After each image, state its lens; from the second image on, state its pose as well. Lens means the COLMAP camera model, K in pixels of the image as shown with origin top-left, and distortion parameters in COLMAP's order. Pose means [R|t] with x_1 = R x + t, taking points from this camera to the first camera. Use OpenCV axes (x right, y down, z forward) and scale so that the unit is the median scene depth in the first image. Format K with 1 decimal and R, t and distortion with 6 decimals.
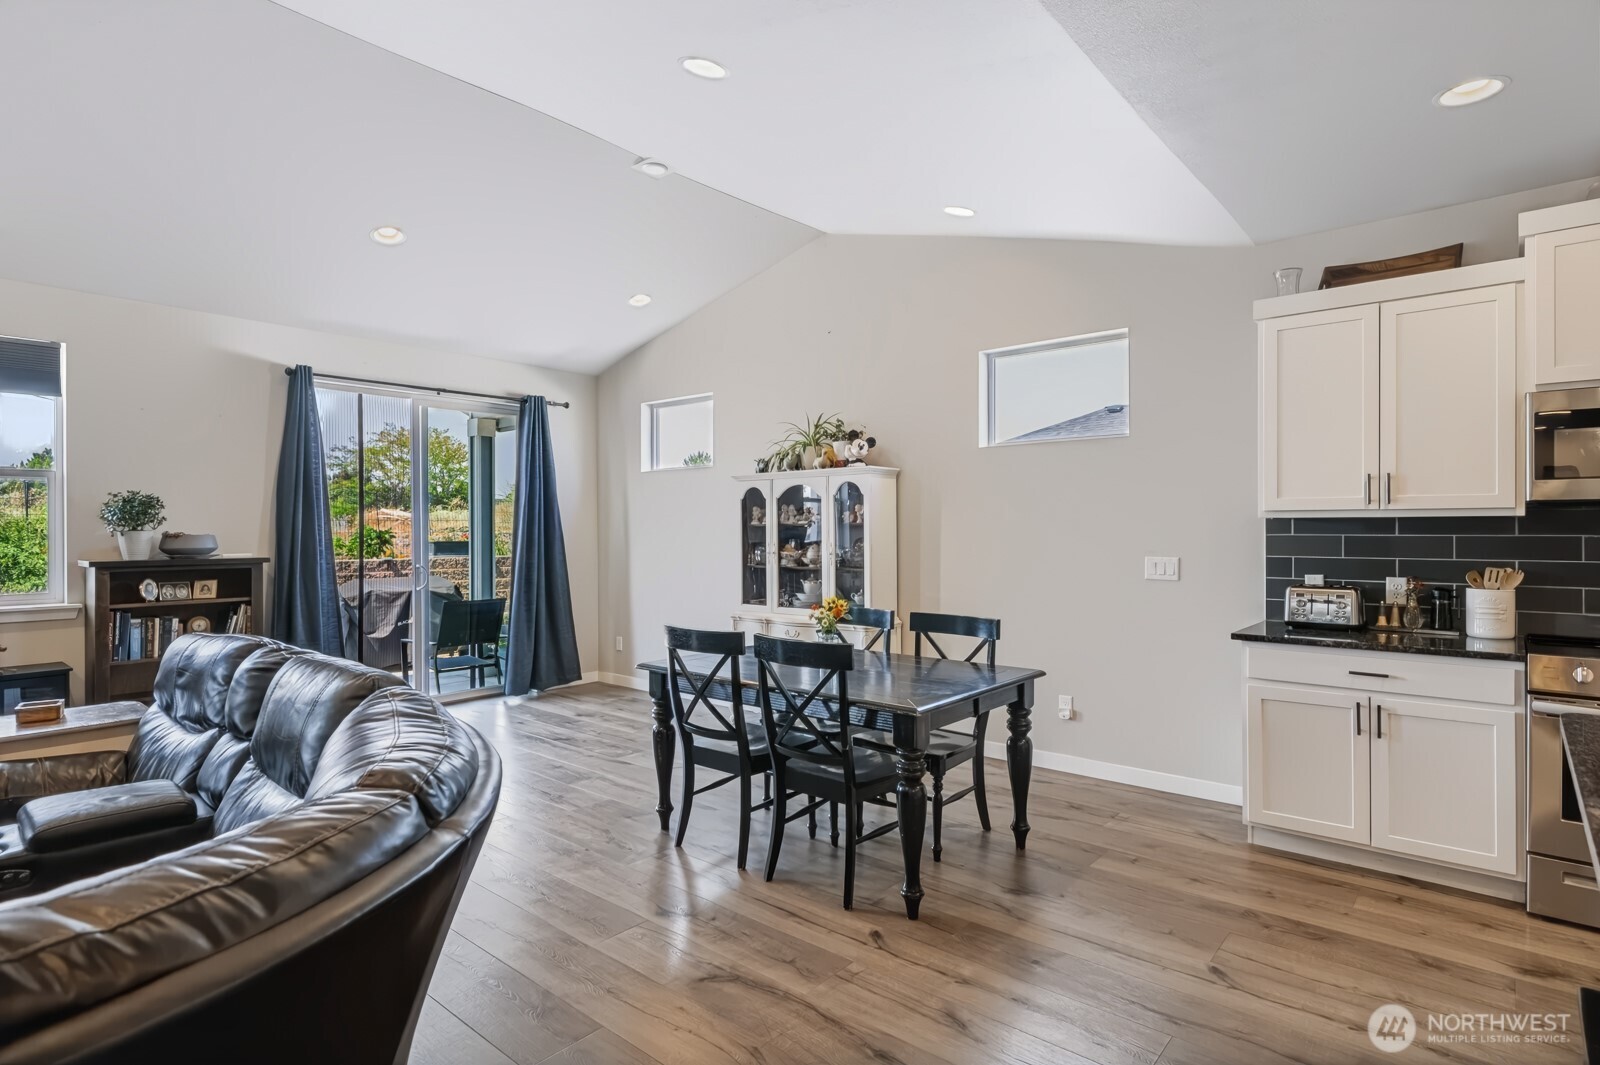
lens RADIAL K [[830.3, 0, 802.4], [0, 830.3, 530.9], [0, 0, 1]] dist [0.001973, -0.000949]
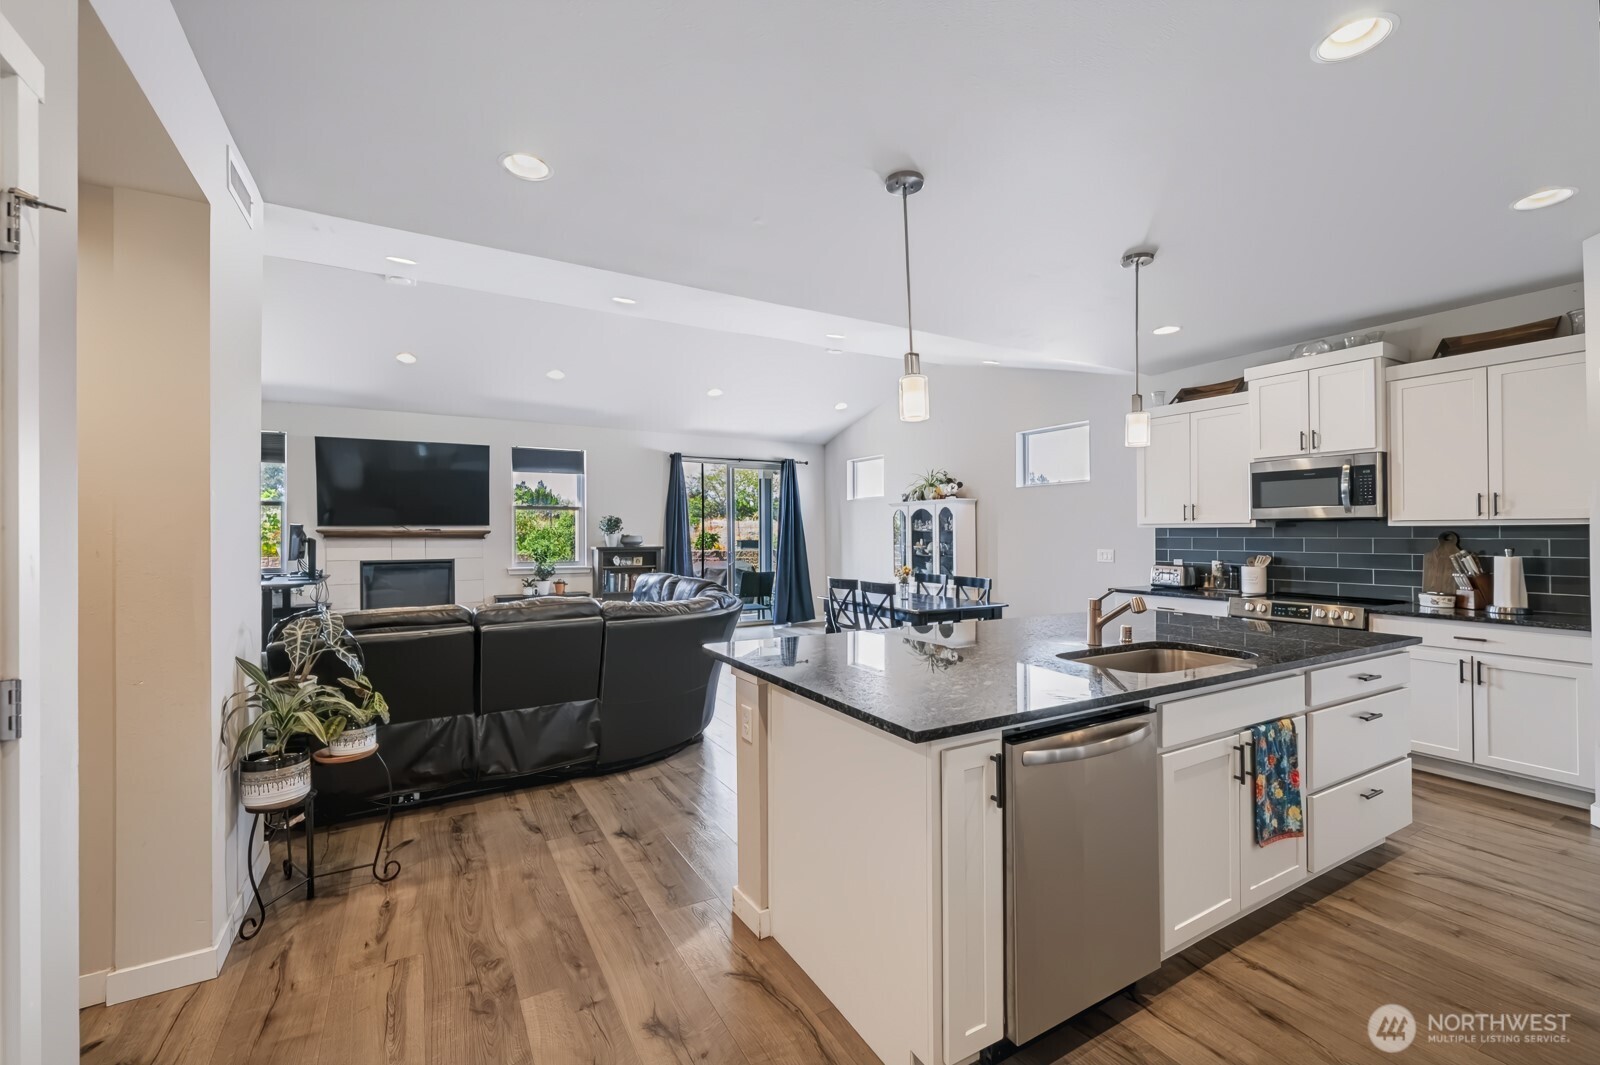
lens RADIAL K [[683.1, 0, 806.8], [0, 683.1, 539.7], [0, 0, 1]] dist [-0.002178, 0.000000]
pose [[0.944528, 0.004658, -0.328399, 0.275139], [-0.002024, 0.999963, 0.008363, -0.000399], [0.328425, -0.007234, 0.944502, -0.529698]]
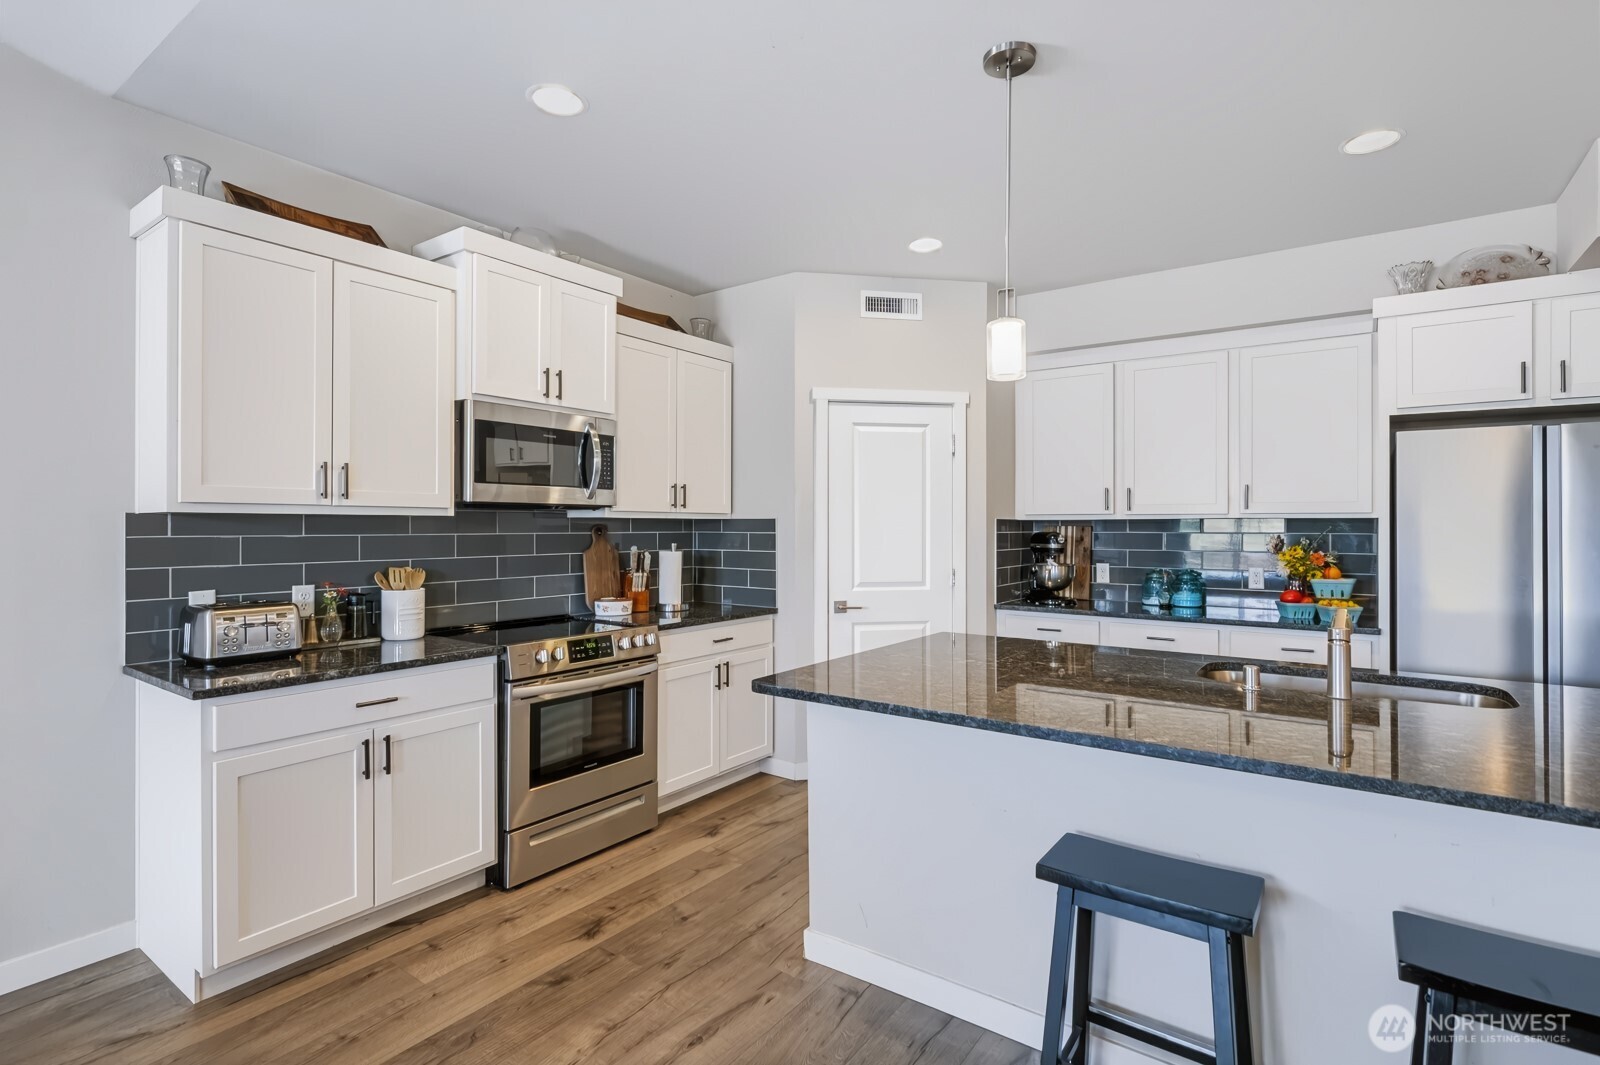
lens RADIAL K [[763.6, 0, 807.7], [0, 763.6, 526.8], [0, 0, 1]] dist [-0.000499, -0.000058]
pose [[-0.088912, -0.000382, 0.996039, -0.082256], [-0.003772, 0.999993, 0.000047, -0.004177], [-0.996032, -0.003753, -0.088912, 0.425780]]
